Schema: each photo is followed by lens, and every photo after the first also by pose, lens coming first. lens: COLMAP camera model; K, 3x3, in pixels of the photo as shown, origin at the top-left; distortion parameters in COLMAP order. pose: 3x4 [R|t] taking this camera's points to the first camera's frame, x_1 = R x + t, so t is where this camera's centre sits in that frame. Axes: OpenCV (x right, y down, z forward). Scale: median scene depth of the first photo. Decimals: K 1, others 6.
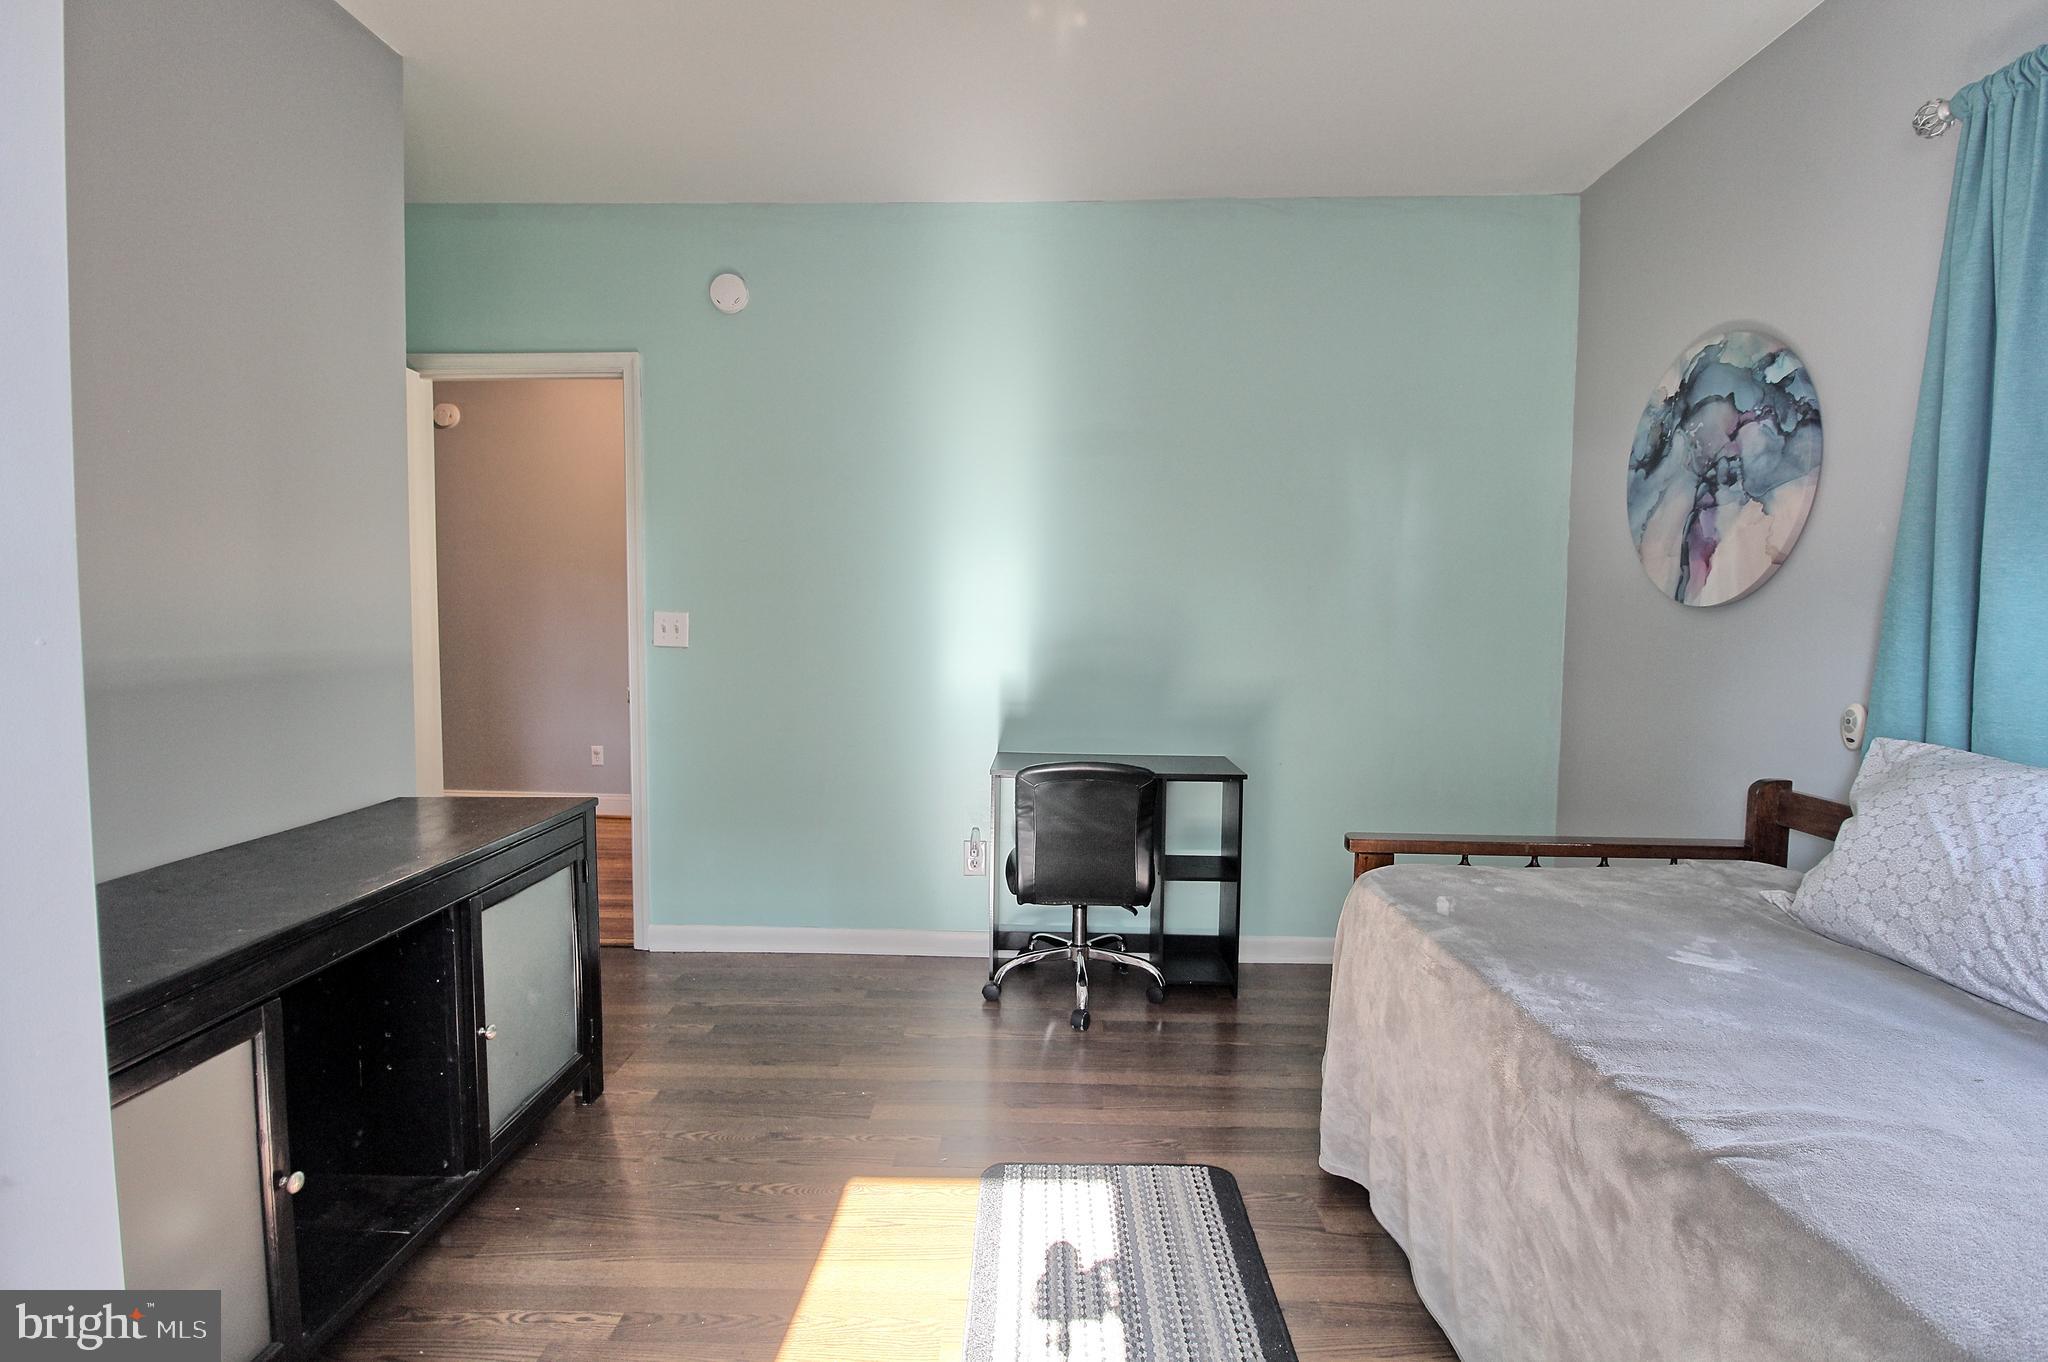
lens RADIAL K [[945.2, 0, 1025.8], [0, 945.2, 680.7], [0, 0, 1]] dist [-0.004331, -0.011147]
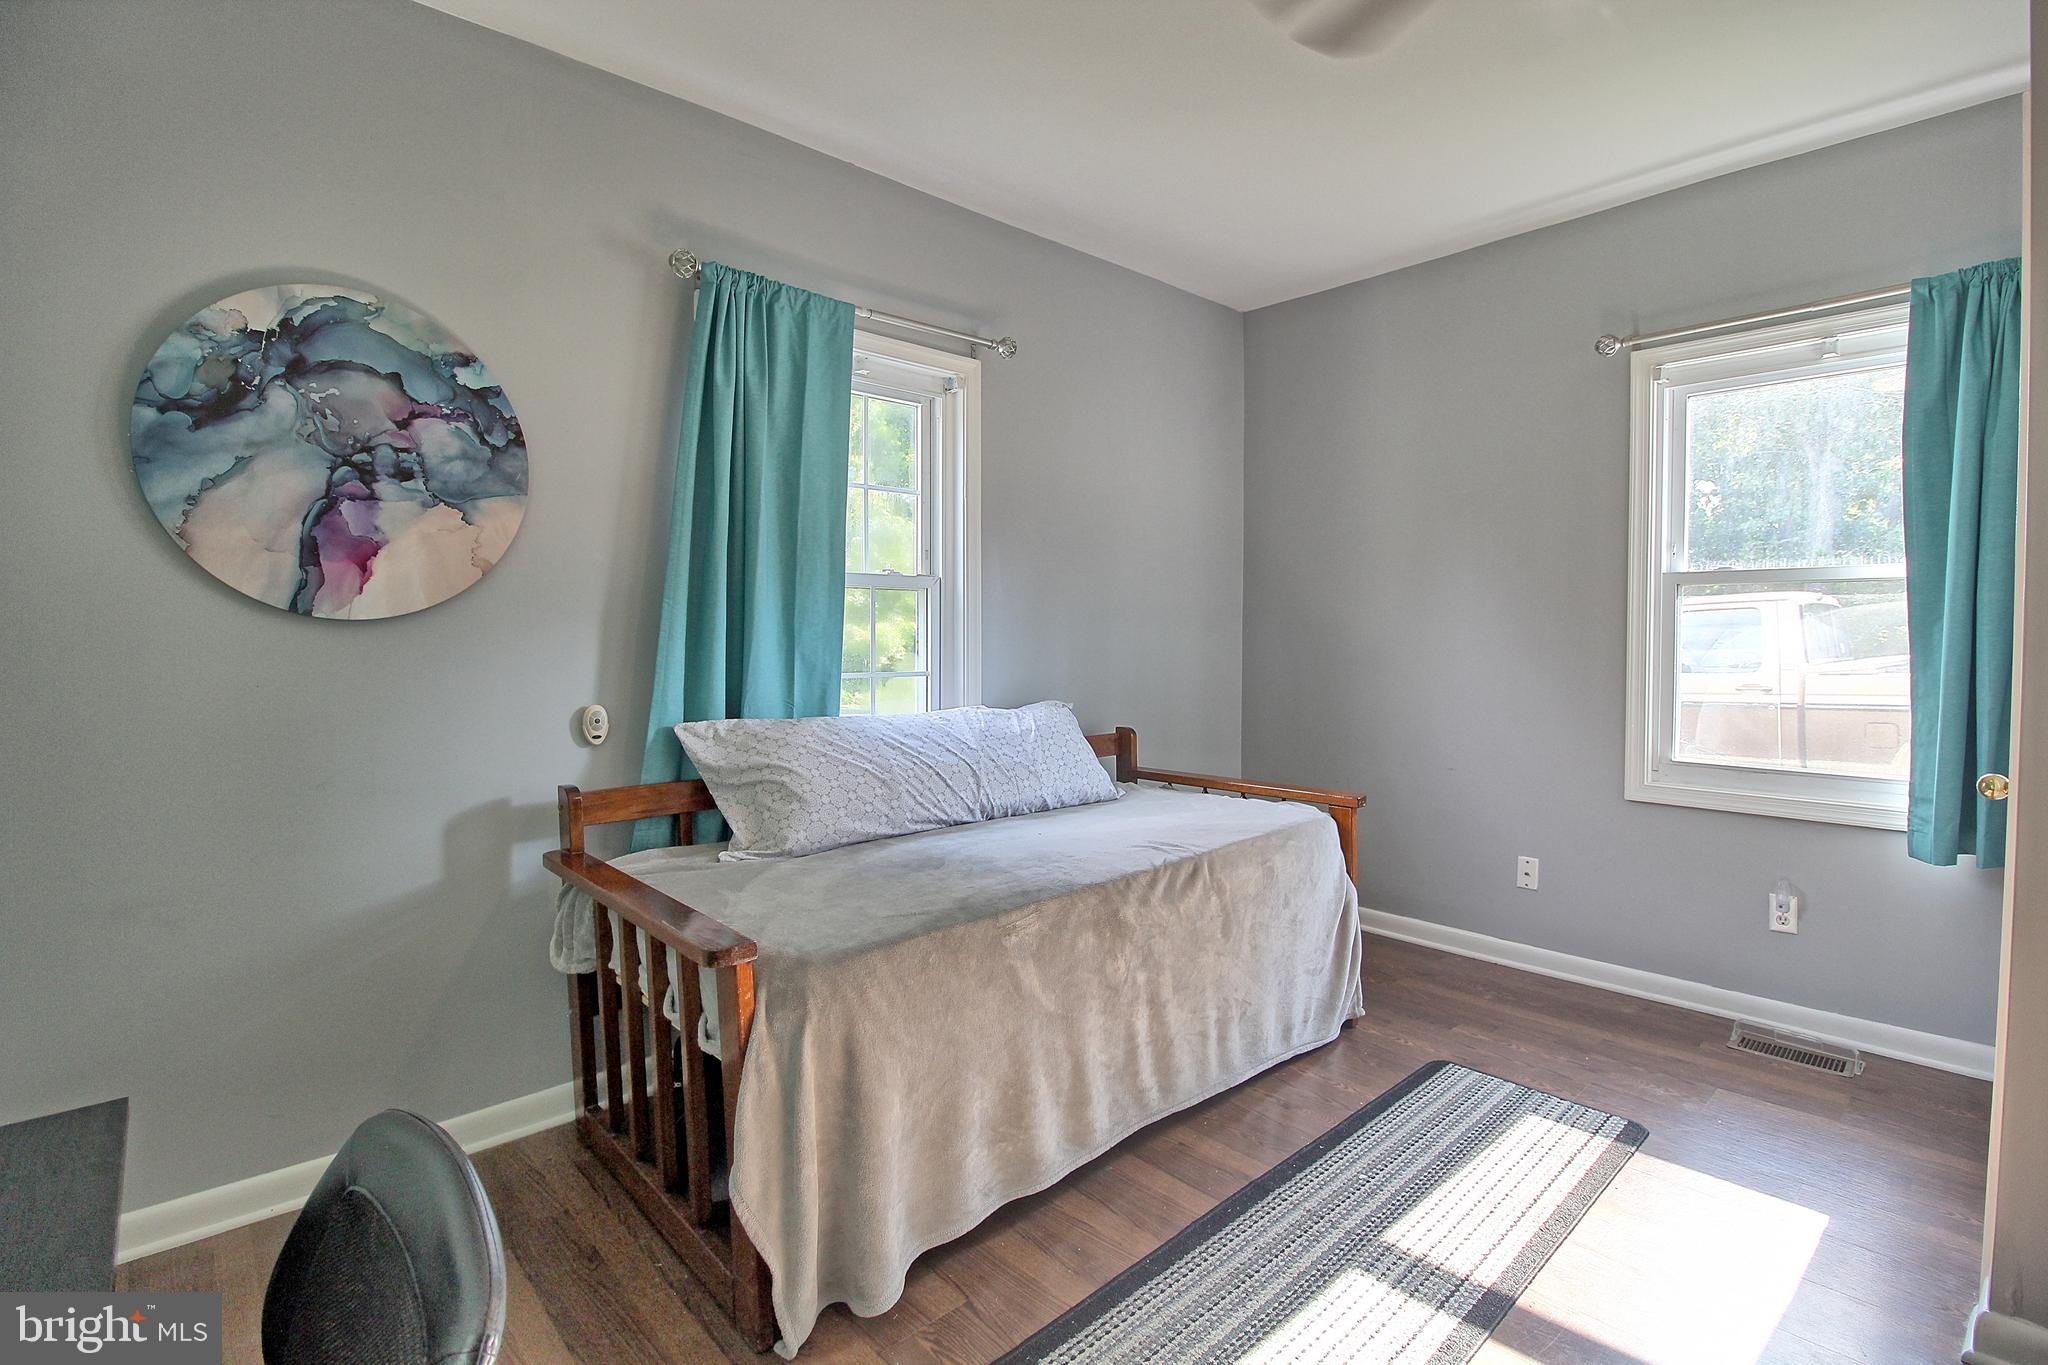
lens RADIAL K [[945.2, 0, 1025.3], [0, 945.2, 674.5], [0, 0, 1]] dist [-0.004331, -0.011147]
pose [[-0.687715, -0.044614, 0.724609, -0.279613], [0.045548, 0.993492, 0.104398, -0.093046], [-0.724551, 0.104800, -0.681207, 1.175020]]
